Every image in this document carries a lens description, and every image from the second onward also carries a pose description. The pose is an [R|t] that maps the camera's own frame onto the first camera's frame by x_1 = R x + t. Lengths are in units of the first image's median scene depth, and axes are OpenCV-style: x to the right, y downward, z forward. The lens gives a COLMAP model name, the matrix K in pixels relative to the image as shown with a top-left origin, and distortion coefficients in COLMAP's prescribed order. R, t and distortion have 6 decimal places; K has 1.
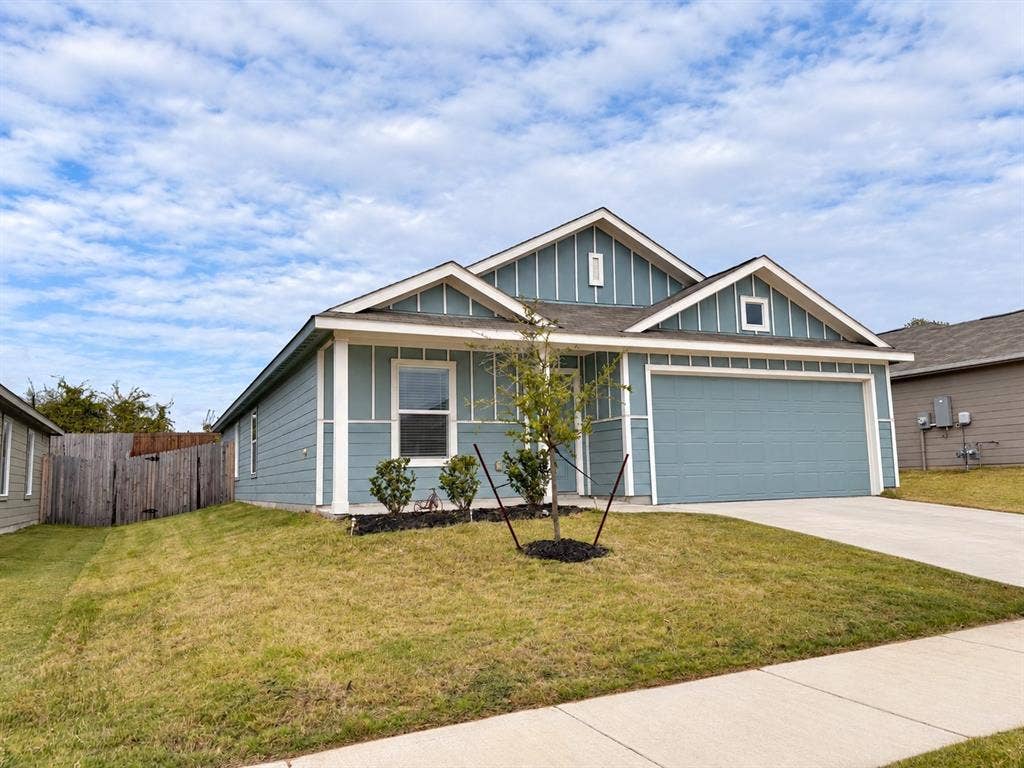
lens RADIAL K [[783.3, 0, 496.5], [0, 783.3, 383.6], [0, 0, 1]] dist [-0.004350, 0.000037]
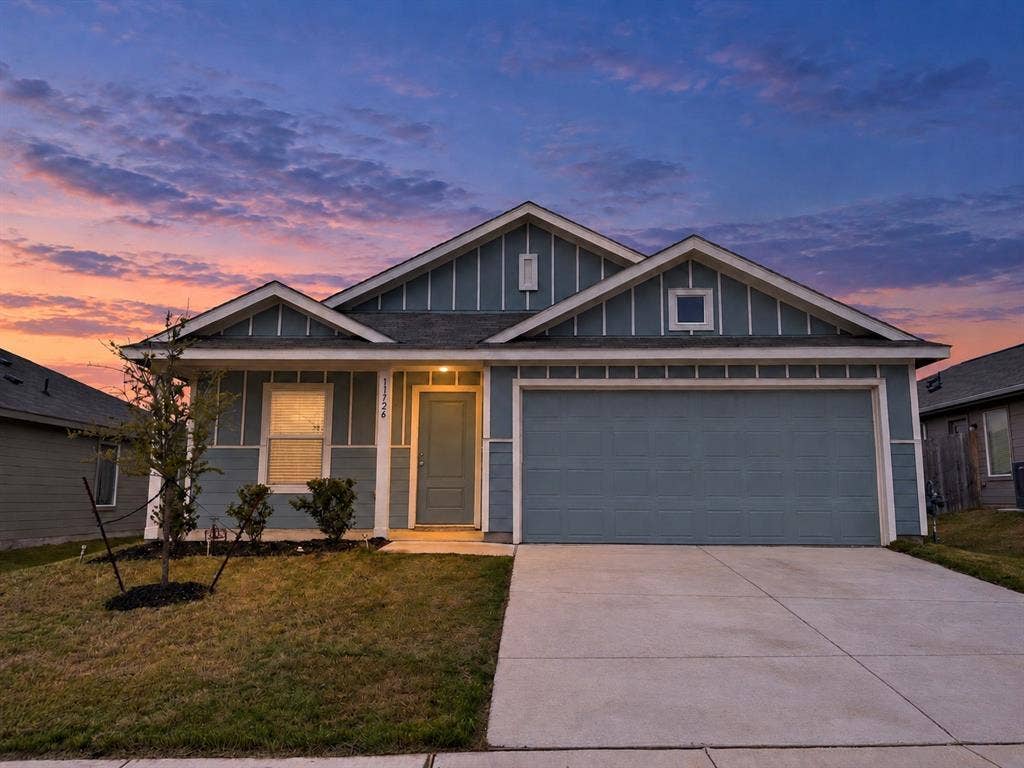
lens RADIAL K [[783.3, 0, 496.5], [0, 783.3, 383.6], [0, 0, 1]] dist [-0.004350, 0.000037]
pose [[0.905058, -0.034991, -0.423846, 0.523074], [0.027018, 0.999327, -0.024809, 0.001304], [0.424429, 0.011002, 0.905394, 0.213641]]
